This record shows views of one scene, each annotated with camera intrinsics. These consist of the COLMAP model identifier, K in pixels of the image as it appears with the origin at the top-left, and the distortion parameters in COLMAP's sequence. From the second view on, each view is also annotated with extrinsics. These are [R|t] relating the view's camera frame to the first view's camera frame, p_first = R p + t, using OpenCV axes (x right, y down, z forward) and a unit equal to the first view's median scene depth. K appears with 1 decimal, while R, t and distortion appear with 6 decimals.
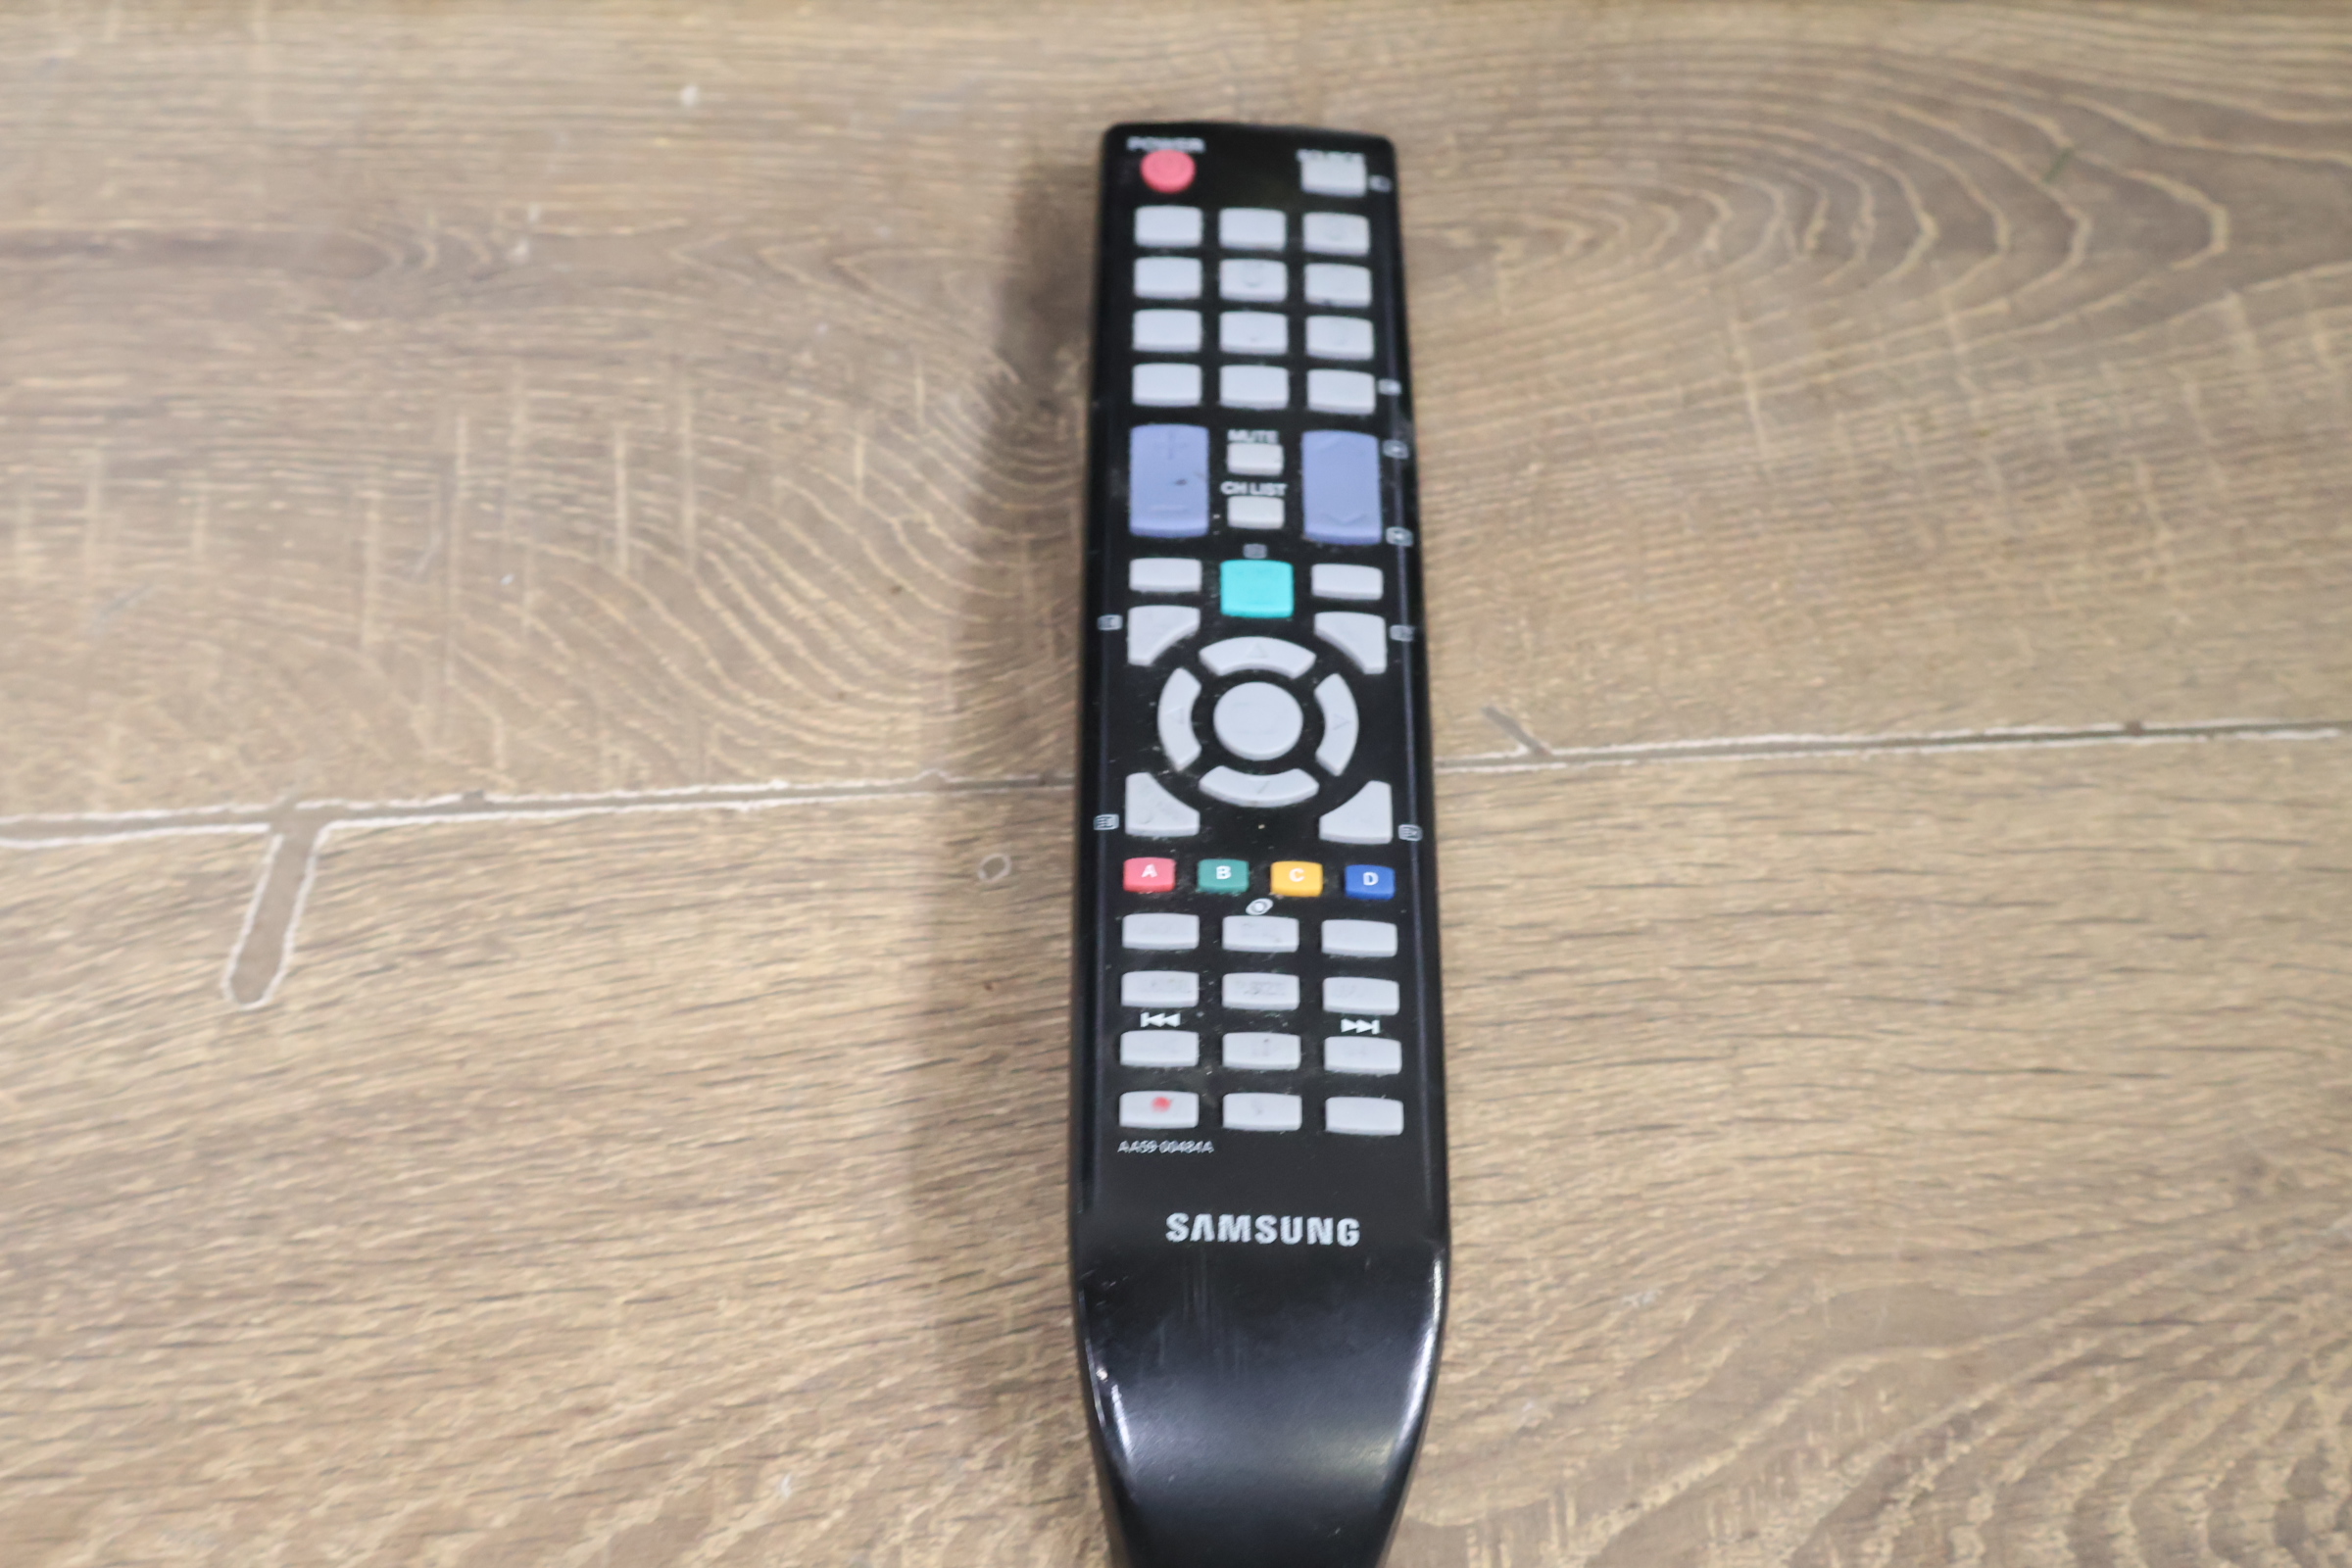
lens RADIAL K [[3172.4, 0, 1181.5], [0, 3172.4, 779.0], [0, 0, 1]] dist [-0.005355, 0.000000]
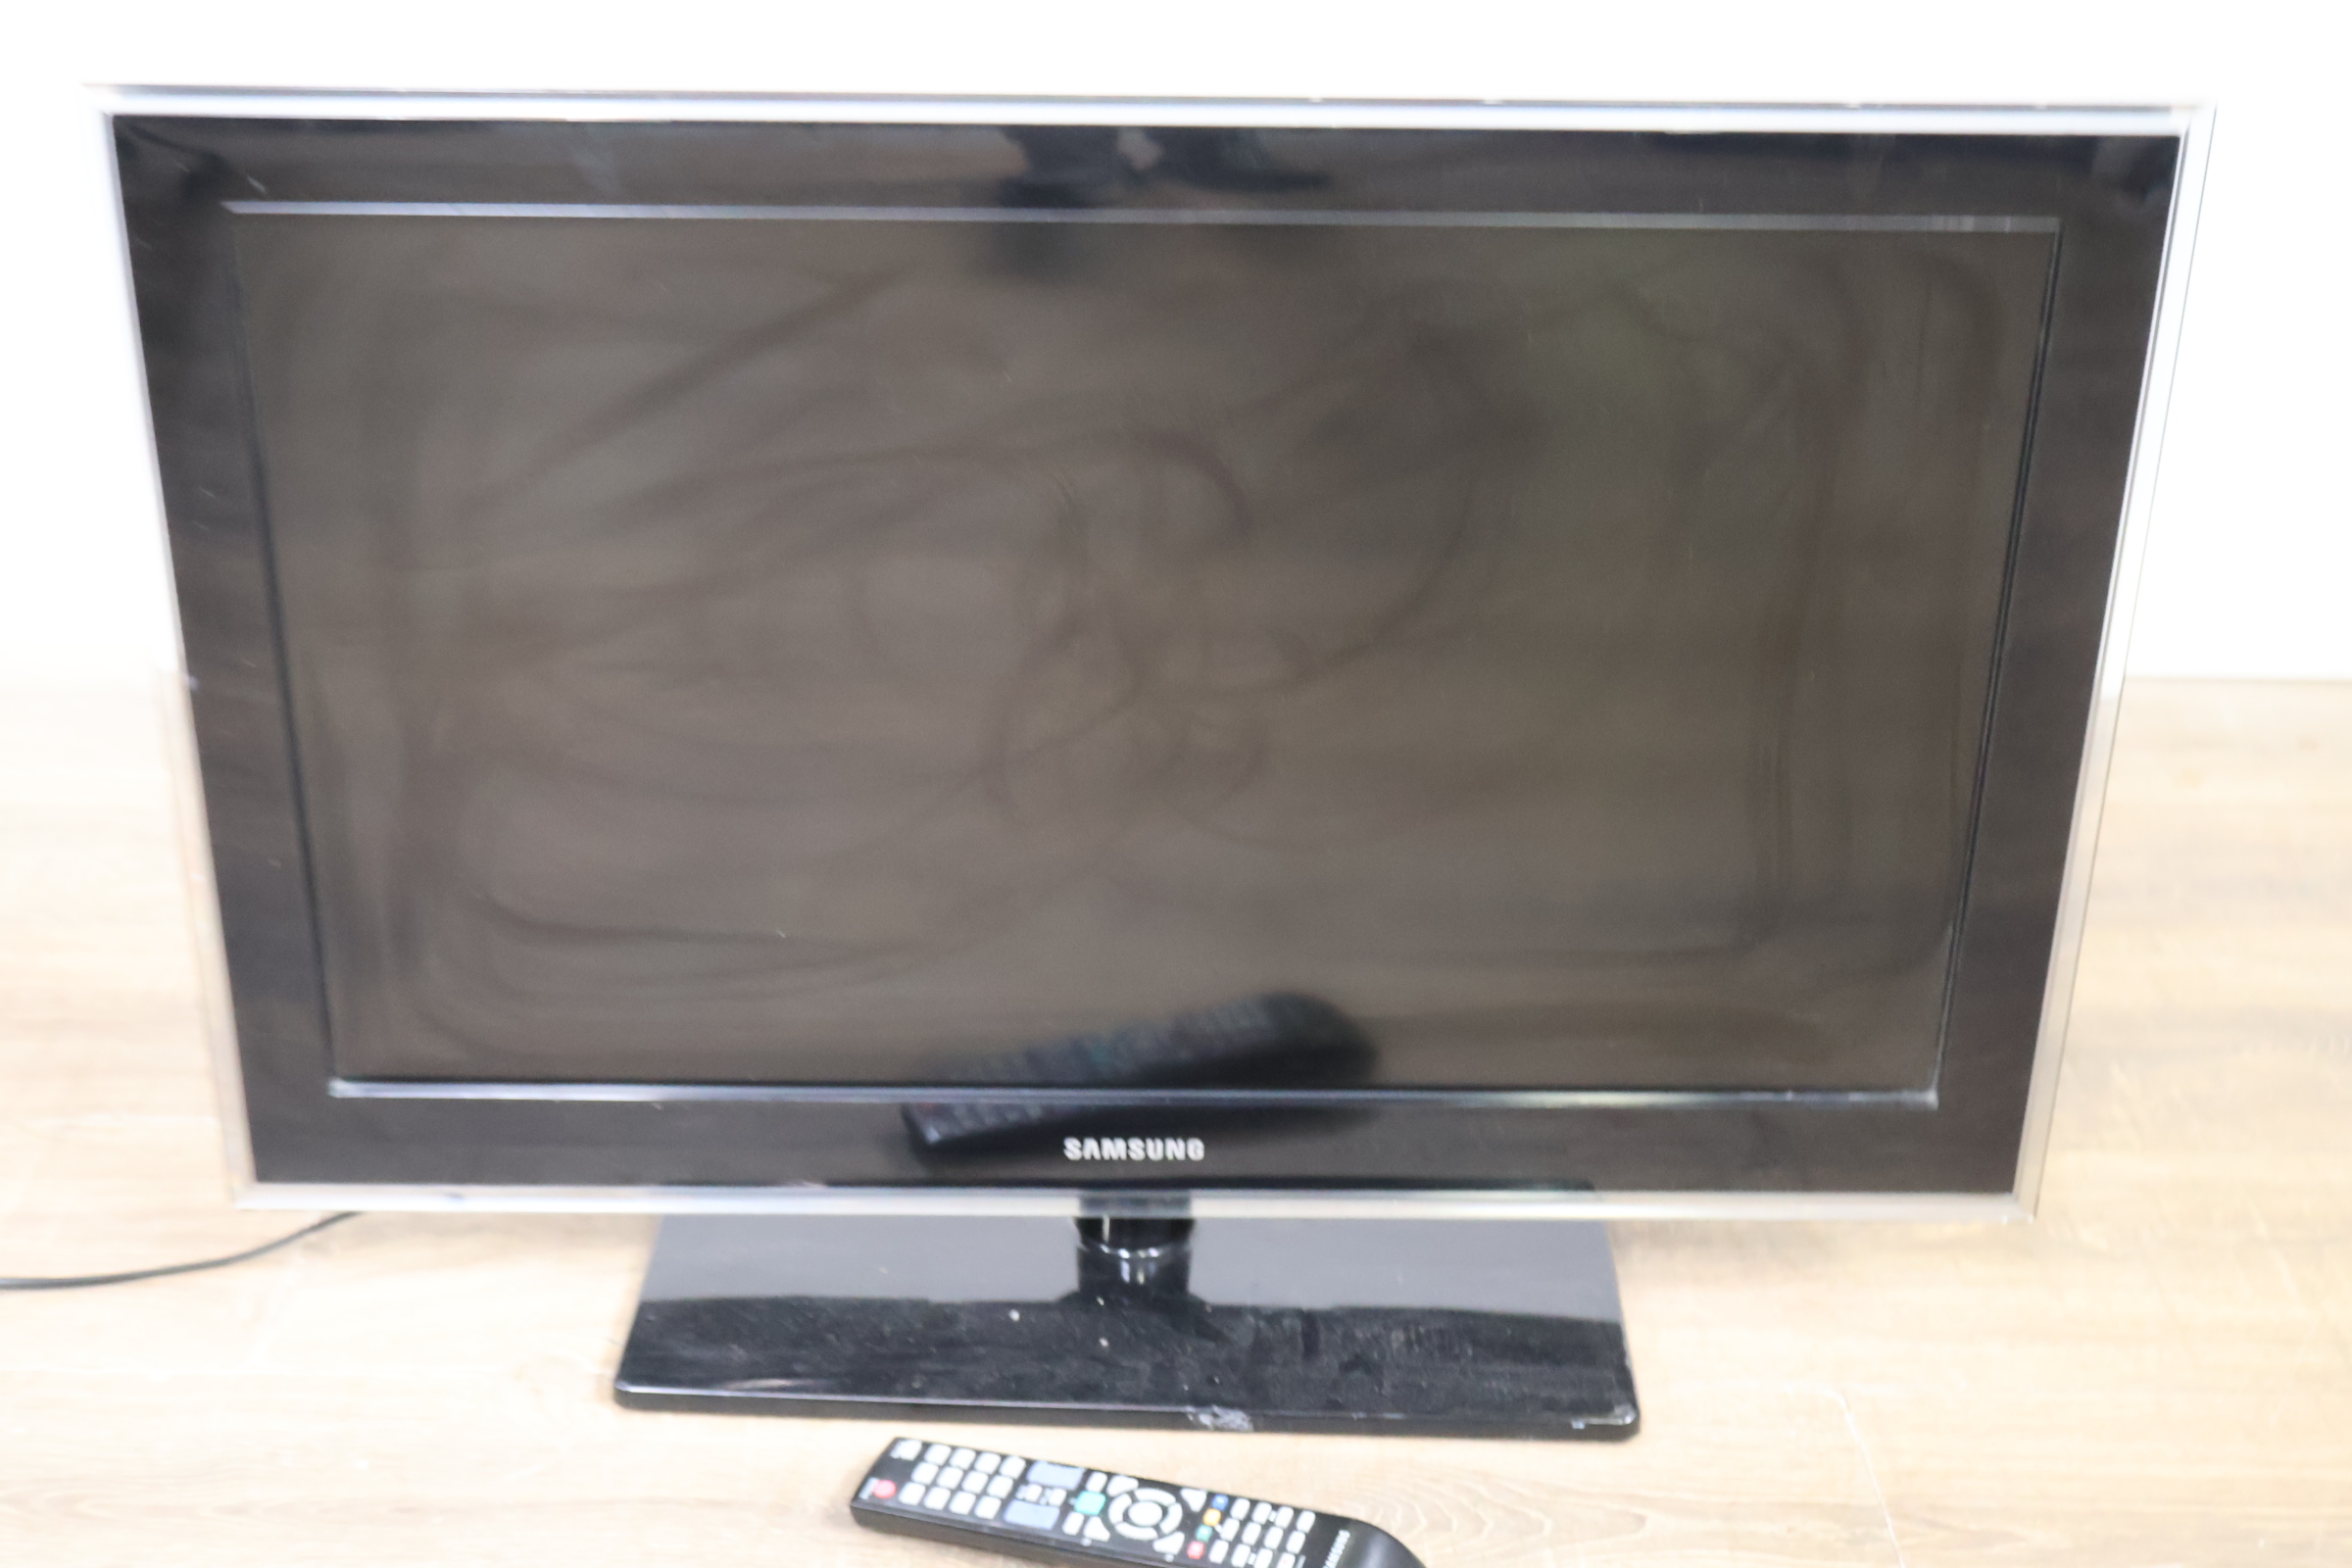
lens RADIAL K [[3172.4, 0, 1179.9], [0, 3172.4, 741.6], [0, 0, 1]] dist [-0.005355, 0.000000]
pose [[0.996952, 0.002302, -0.077978, 0.259419], [-0.046849, 0.816911, -0.574858, 0.803423], [0.062378, 0.576759, 0.814529, -1.436947]]
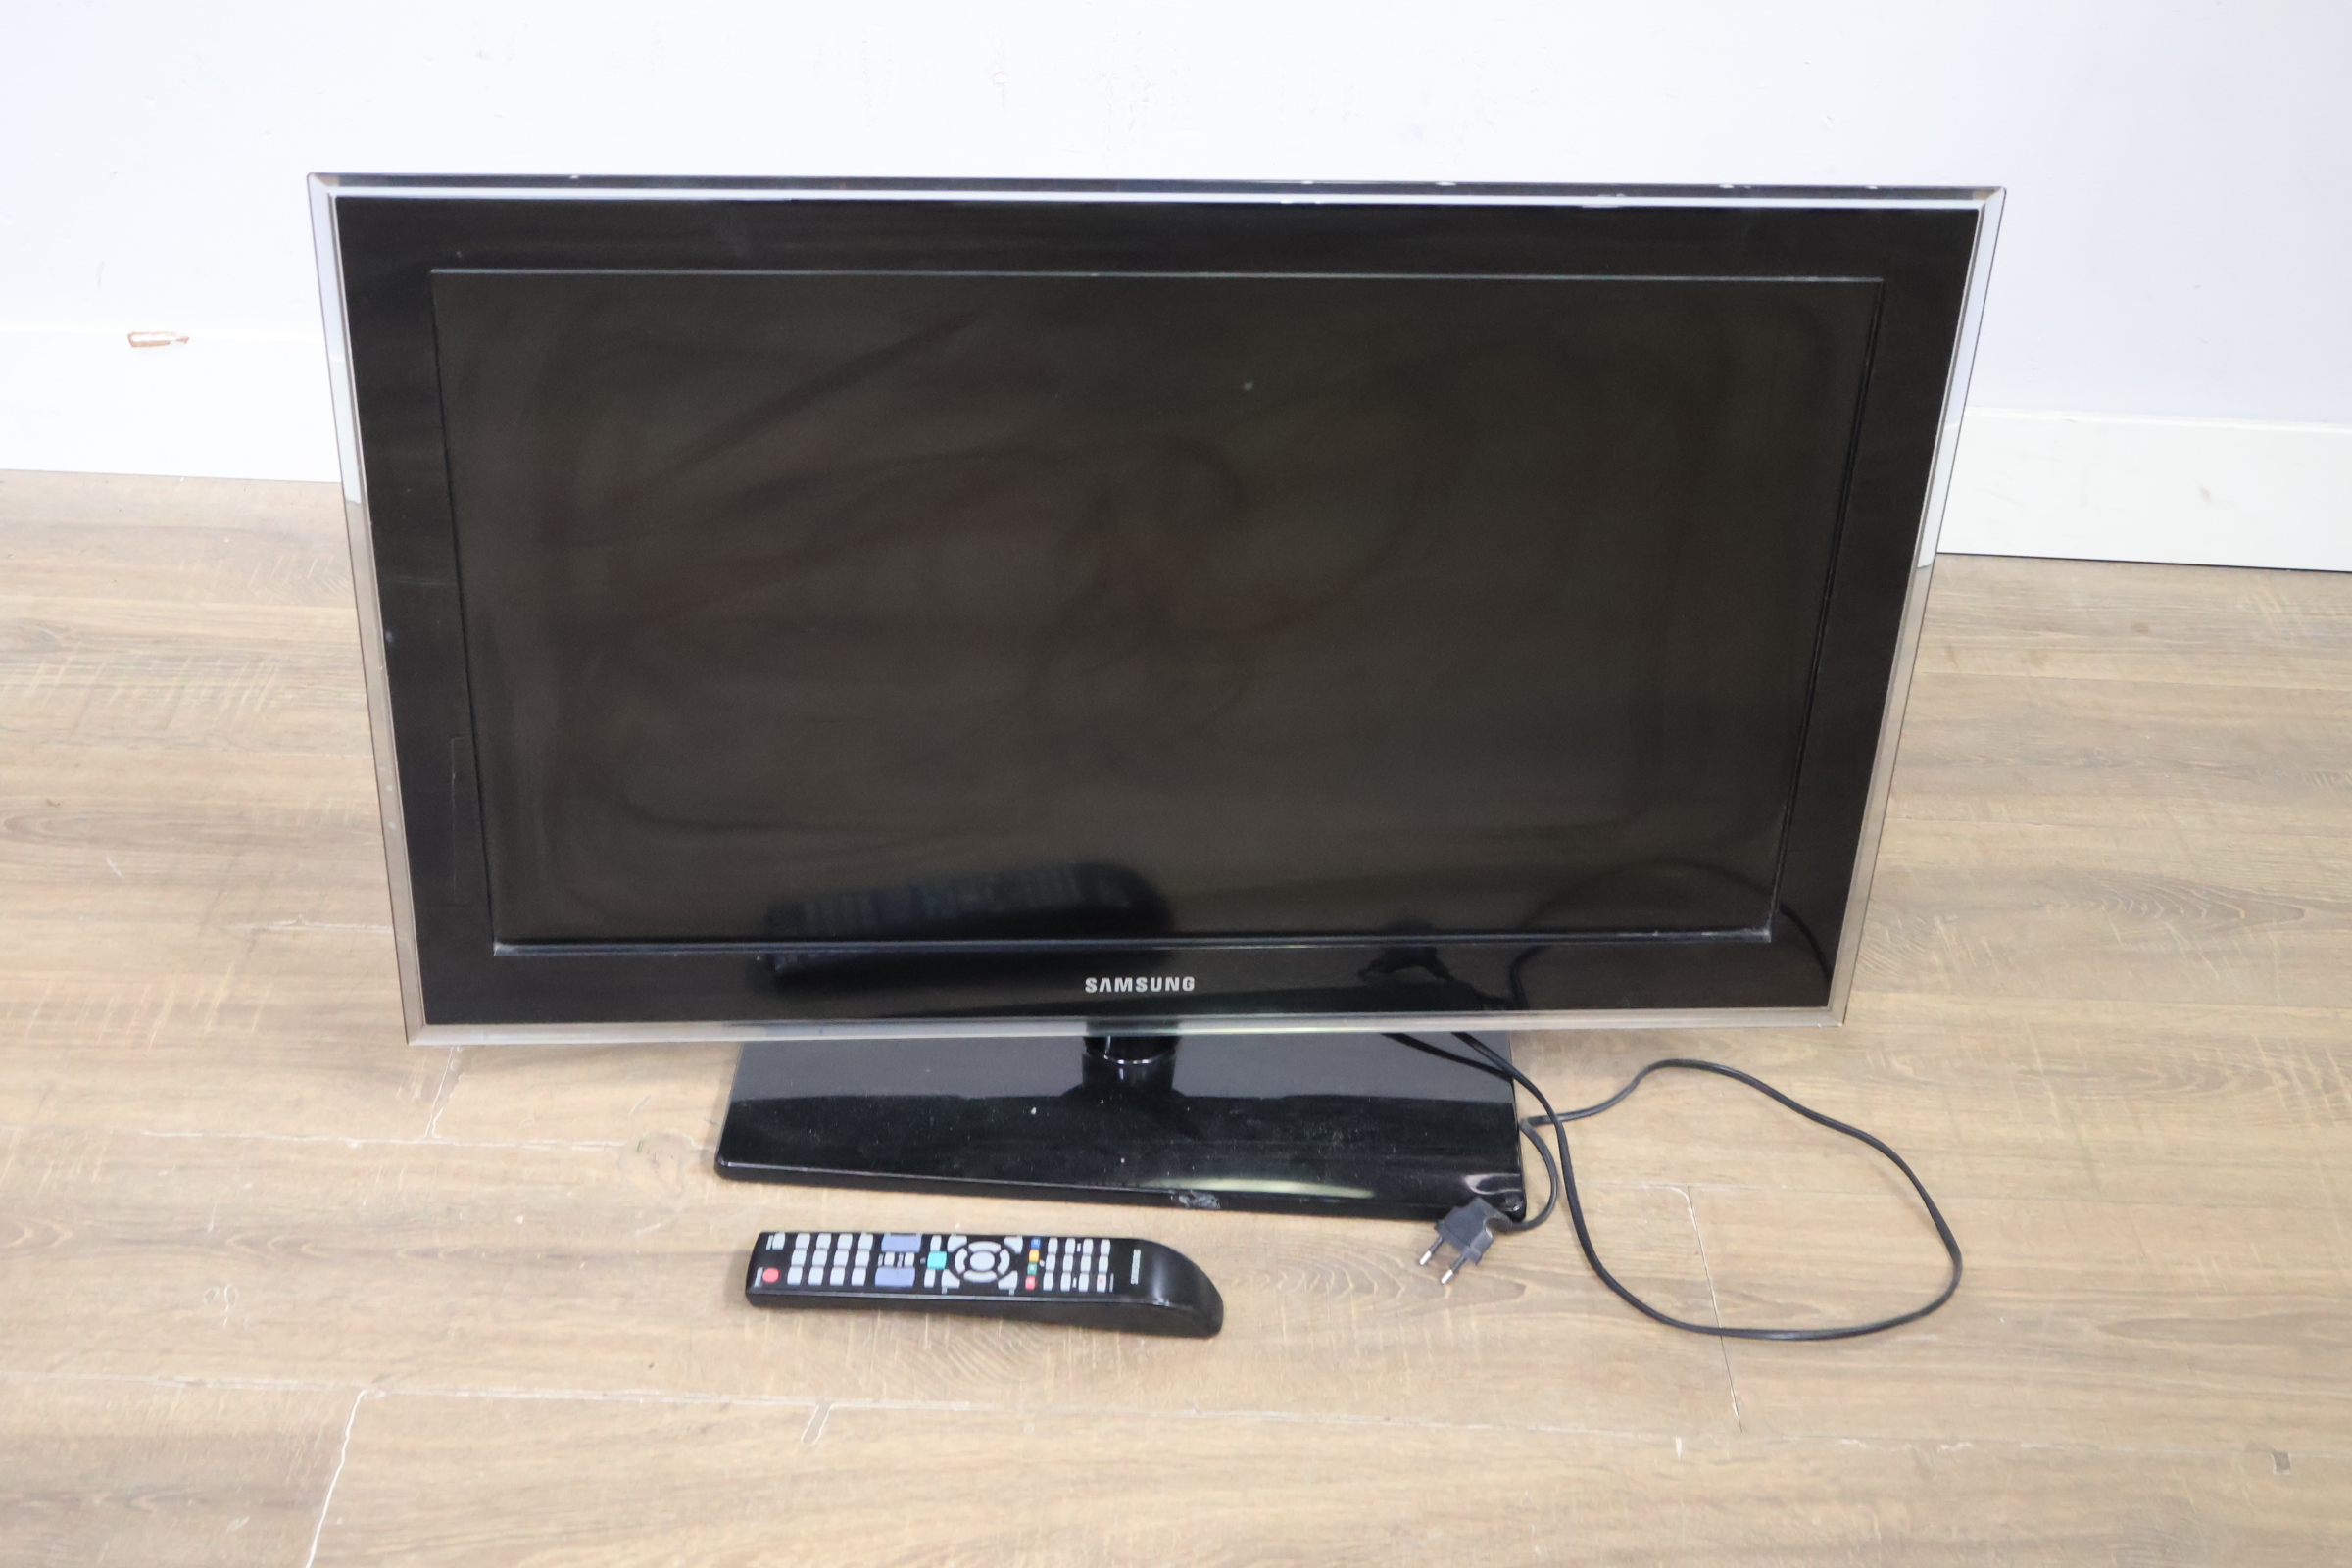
lens RADIAL K [[3172.4, 0, 1179.2], [0, 3172.4, 784.8], [0, 0, 1]] dist [-0.005355, 0.000000]
pose [[0.996861, 0.038308, -0.069293, 0.287941], [-0.066856, 0.876109, -0.477455, 0.966353], [0.042418, 0.480589, 0.875920, -2.126114]]
